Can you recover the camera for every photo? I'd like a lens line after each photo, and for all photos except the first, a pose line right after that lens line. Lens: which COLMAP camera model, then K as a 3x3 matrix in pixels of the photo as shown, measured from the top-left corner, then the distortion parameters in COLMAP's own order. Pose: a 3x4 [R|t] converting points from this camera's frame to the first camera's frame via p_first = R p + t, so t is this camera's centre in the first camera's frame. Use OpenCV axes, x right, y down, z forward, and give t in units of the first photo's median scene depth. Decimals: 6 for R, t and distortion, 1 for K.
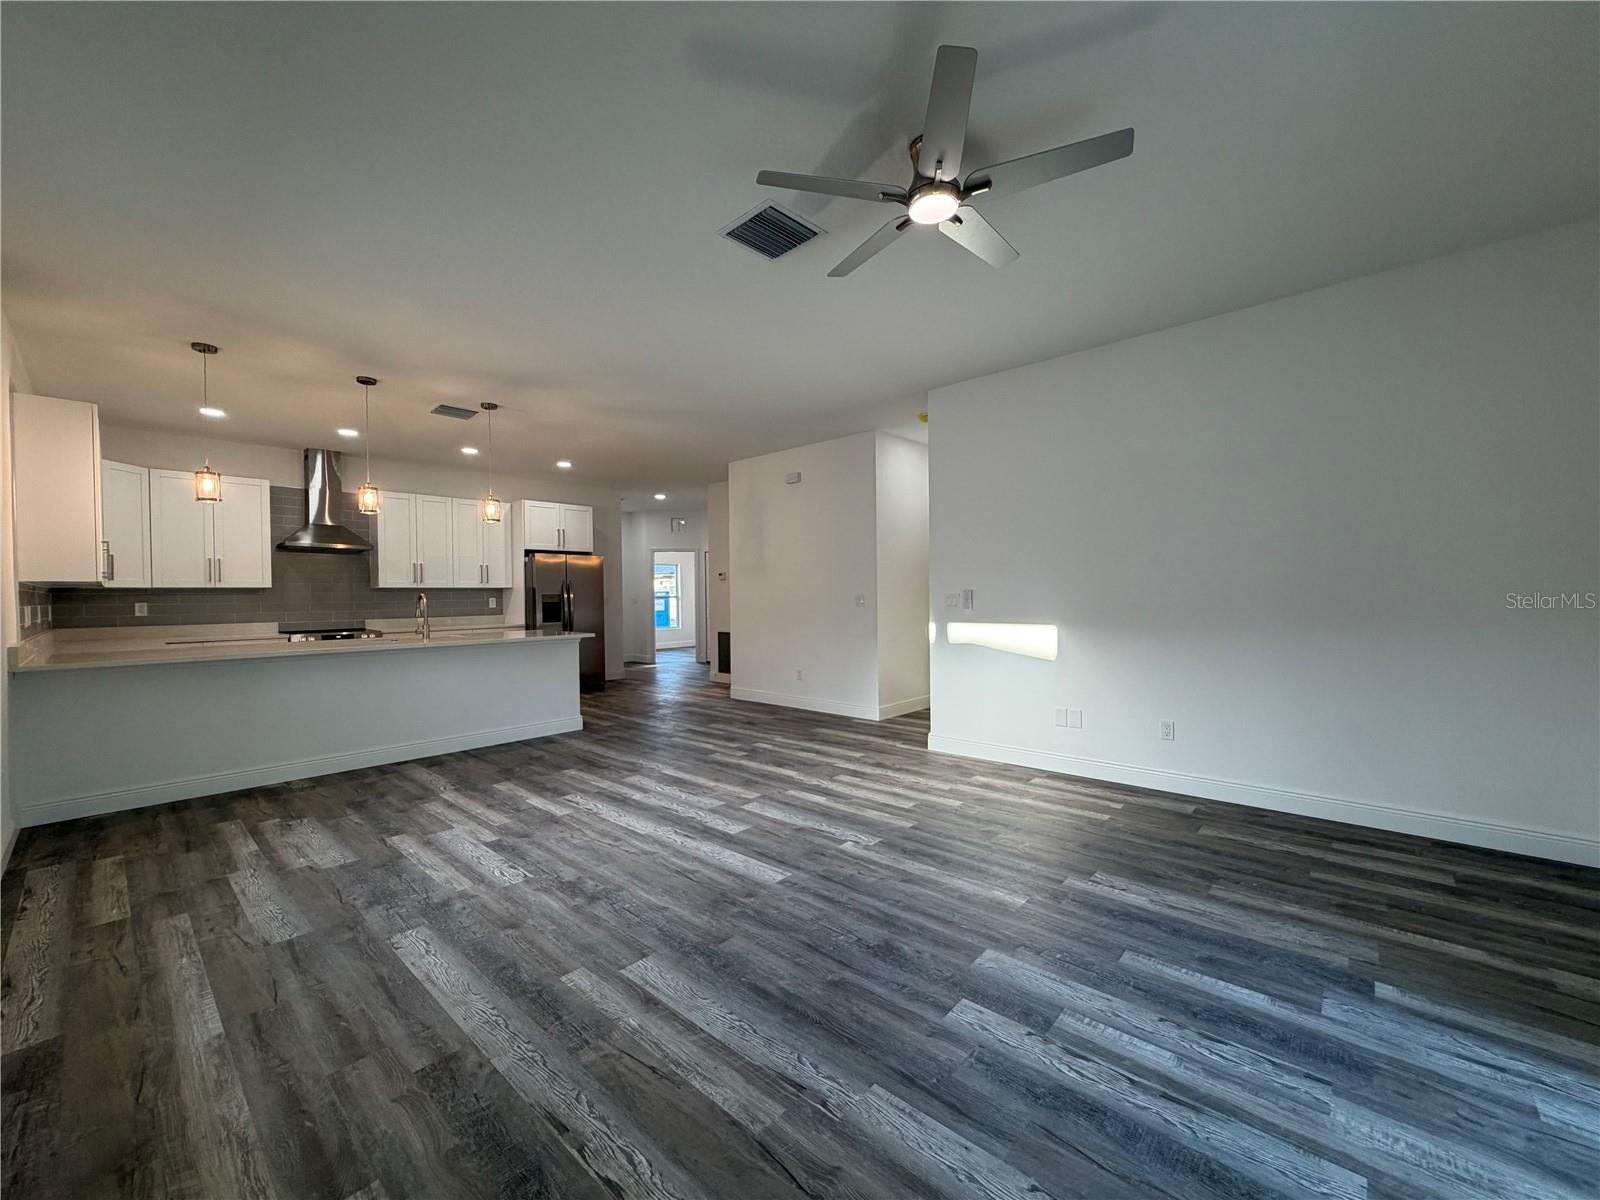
lens RADIAL K [[636.3, 0, 796.1], [0, 636.3, 597.0], [0, 0, 1]] dist [0.000604, 0.000034]
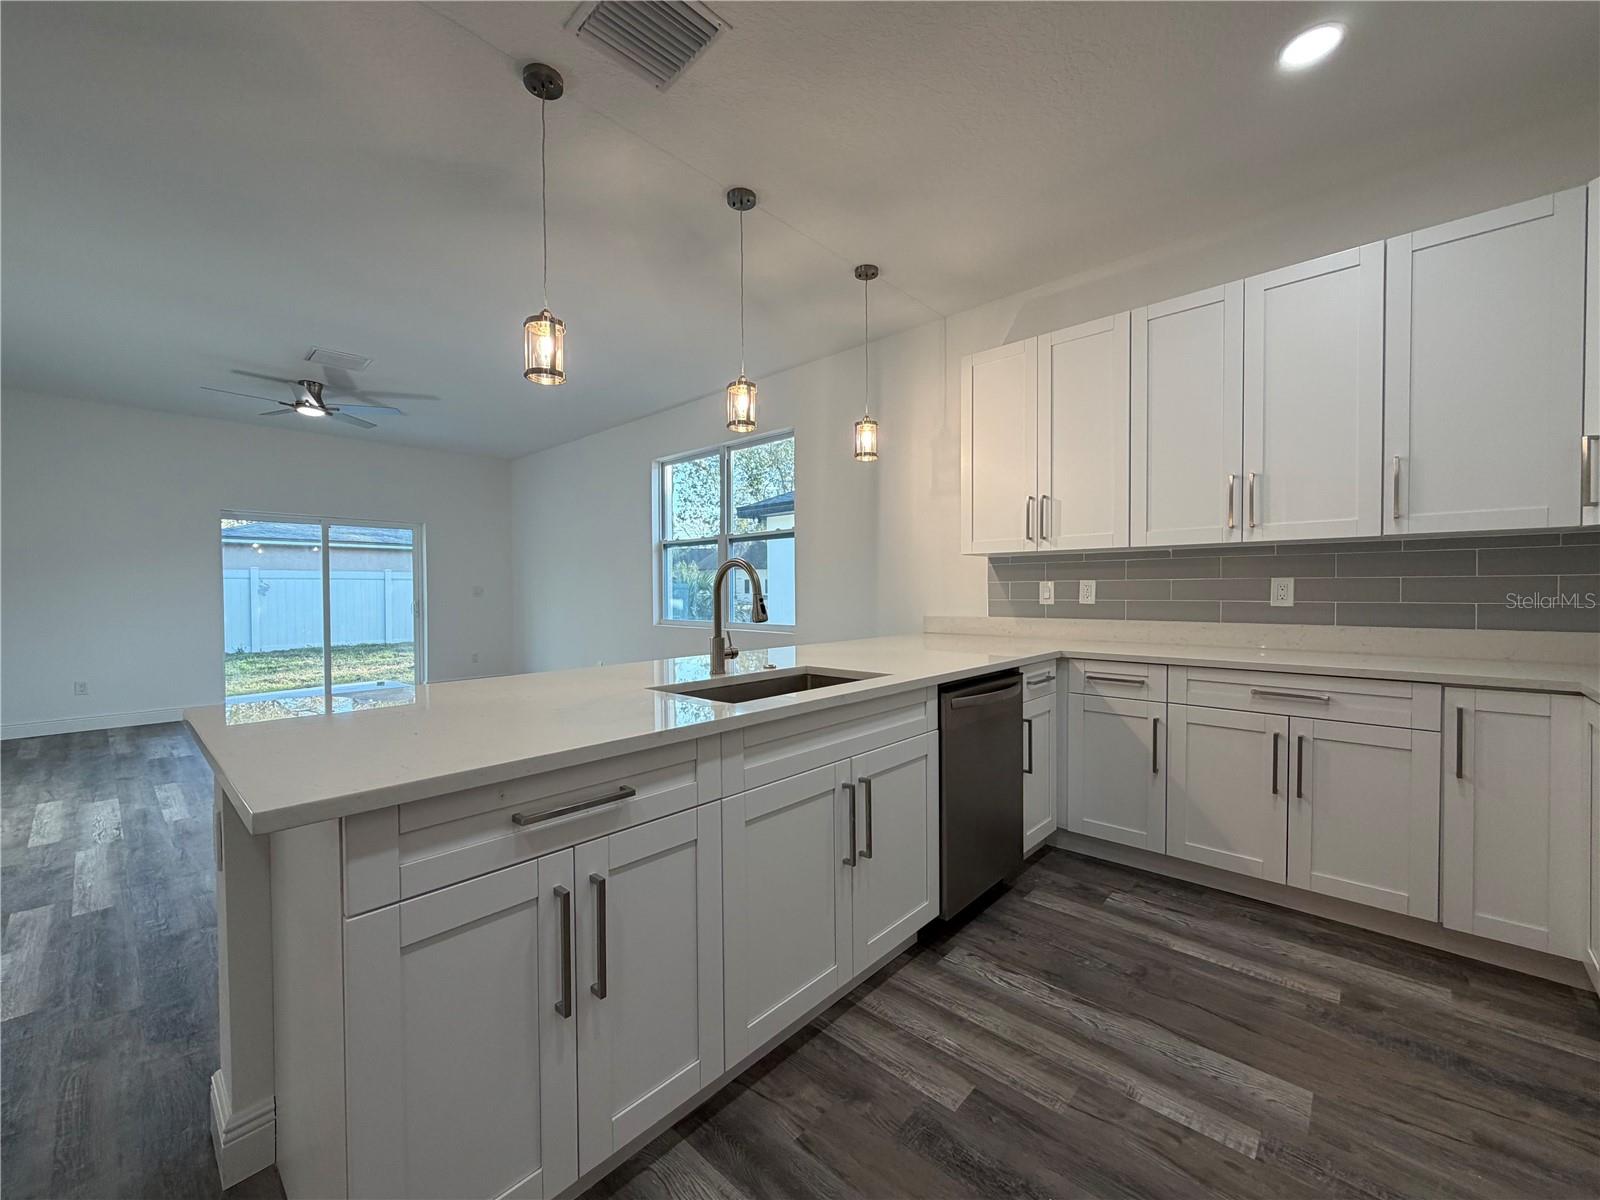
lens RADIAL K [[636.3, 0, 797.5], [0, 636.3, 602.2], [0, 0, 1]] dist [0.000604, 0.000034]
pose [[-0.999847, 0.017477, -0.000312, -0.821226], [0.017464, 0.999565, 0.023745, 0.016203], [0.000727, 0.023736, -0.999718, 1.819628]]
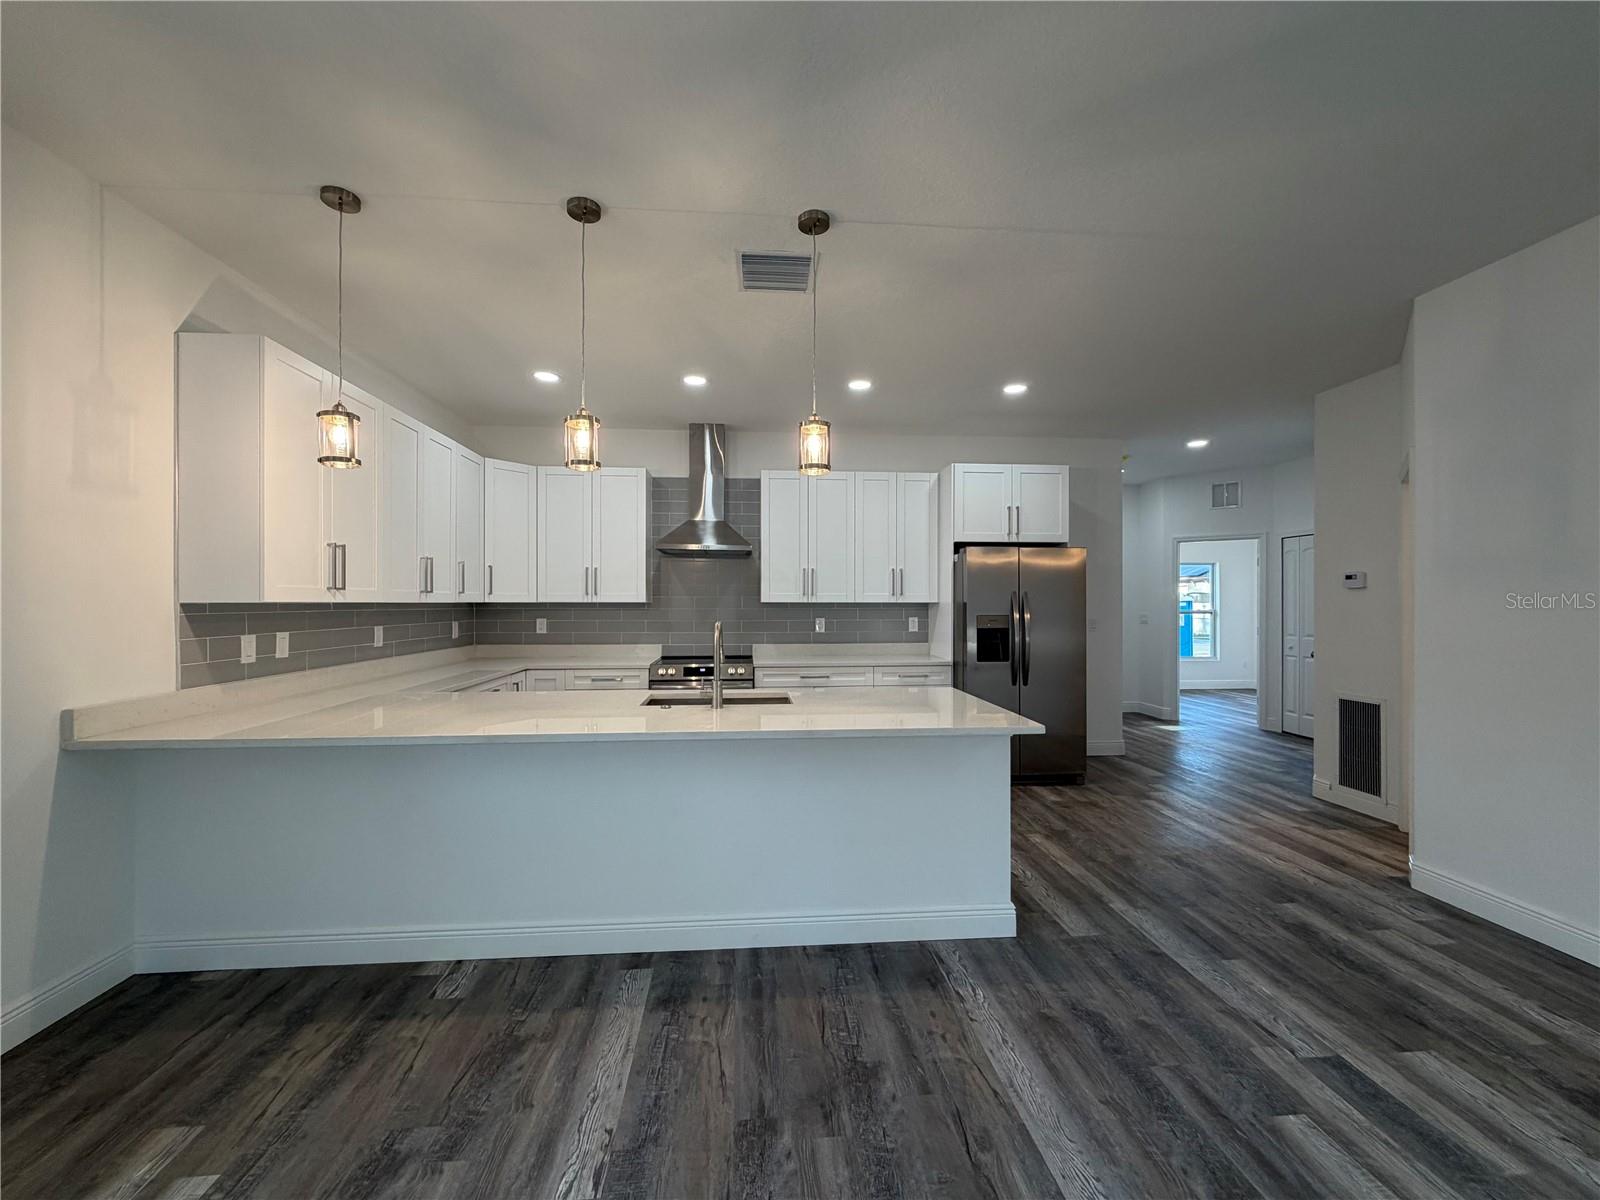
lens RADIAL K [[636.3, 0, 796.7], [0, 636.3, 603.0], [0, 0, 1]] dist [0.000604, 0.000034]
pose [[0.736272, 0.012532, -0.676570, -0.226402], [-0.011314, 0.999917, 0.006209, -0.033119], [0.676591, 0.003083, 0.736352, 0.849644]]
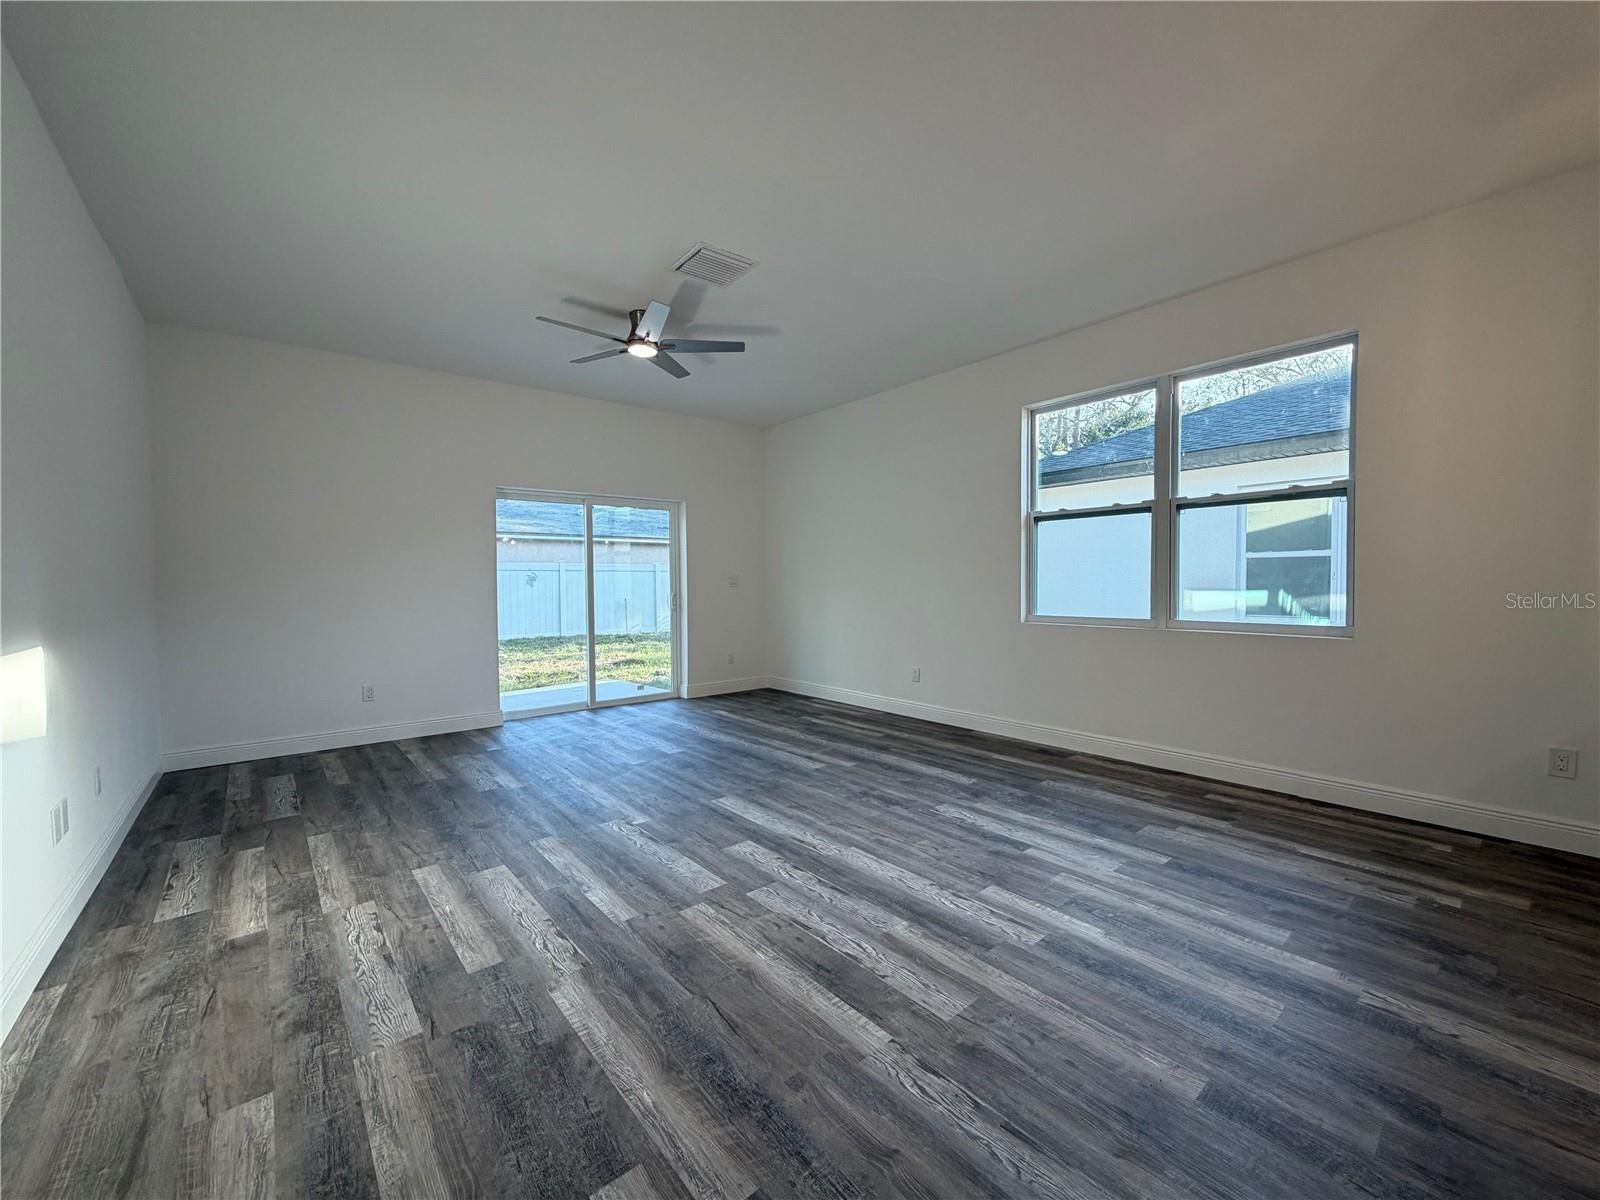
lens RADIAL K [[636.3, 0, 794.9], [0, 636.3, 599.5], [0, 0, 1]] dist [0.000604, 0.000034]
pose [[-0.990607, 0.018861, 0.135435, -0.235272], [0.023239, 0.999255, 0.030819, 0.013253], [-0.134753, 0.033677, -0.990307, 1.516741]]
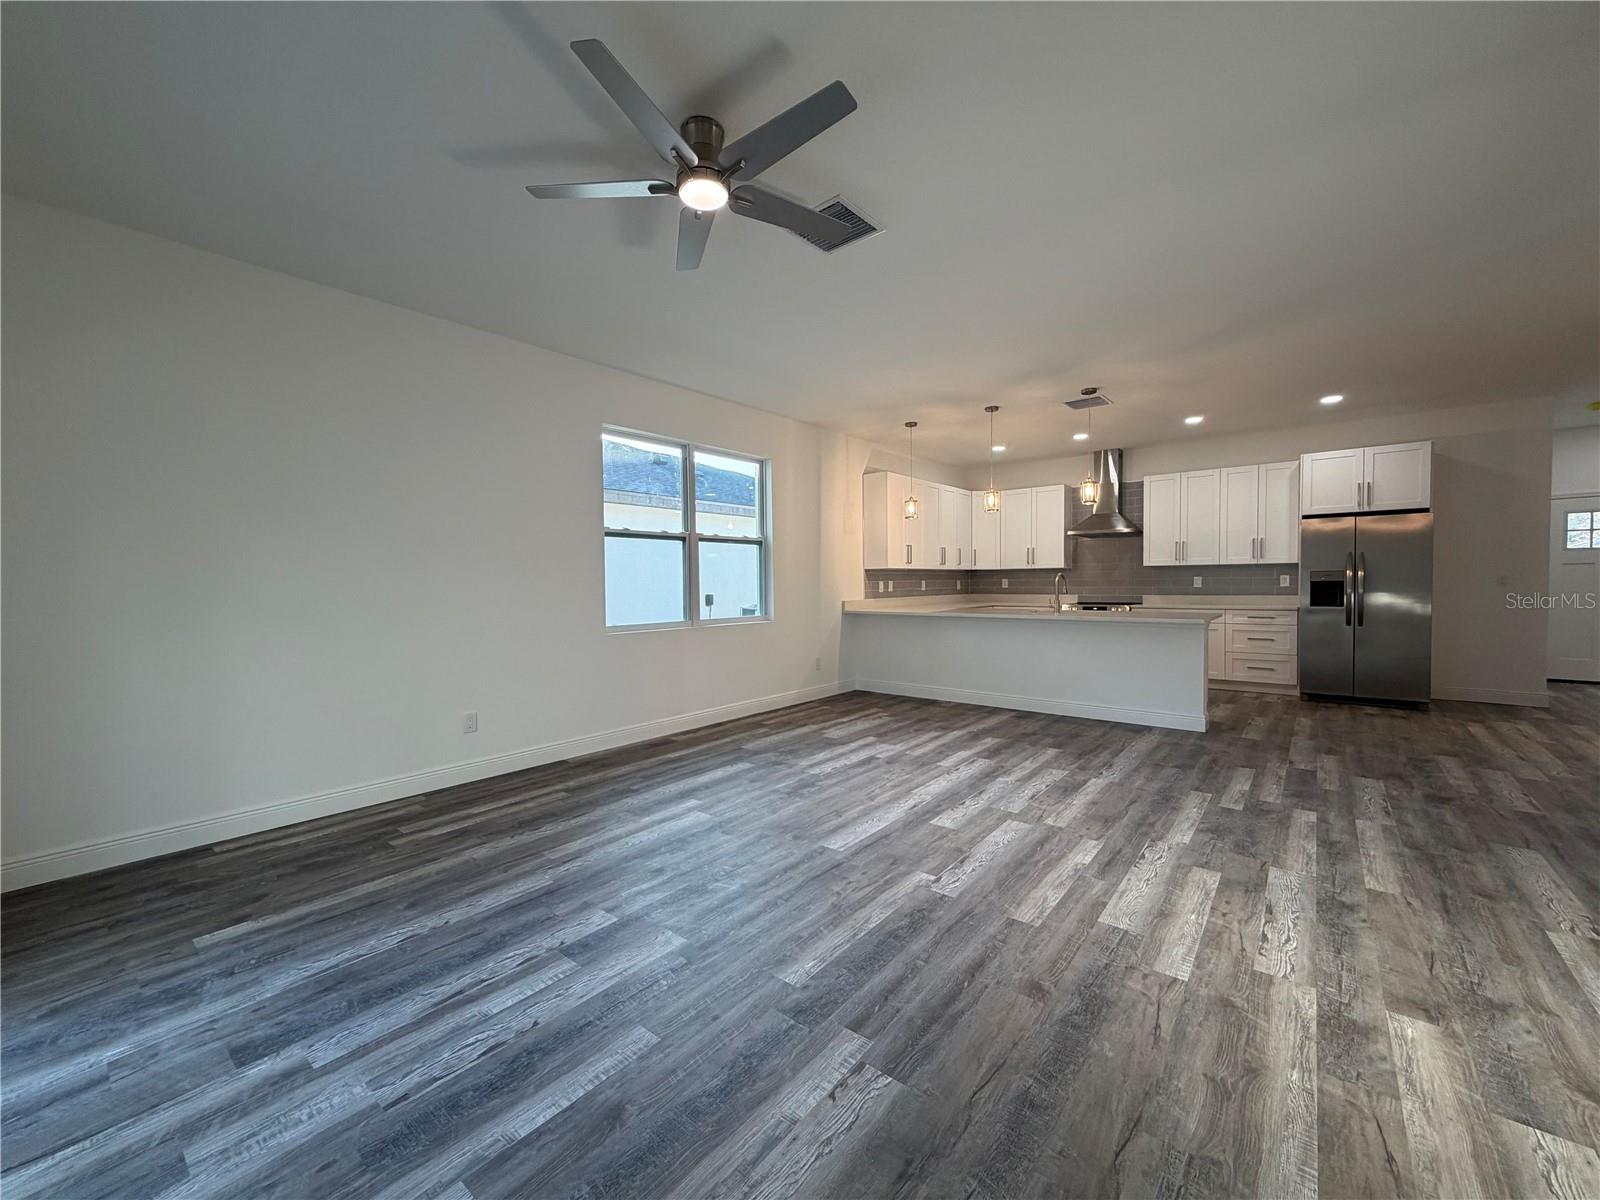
lens RADIAL K [[636.3, 0, 797.6], [0, 636.3, 602.8], [0, 0, 1]] dist [0.000604, 0.000034]
pose [[0.050817, 0.044457, -0.997718, 0.699574], [0.006854, 0.998970, 0.044862, -0.008367], [0.998684, -0.009118, 0.050460, 0.617685]]
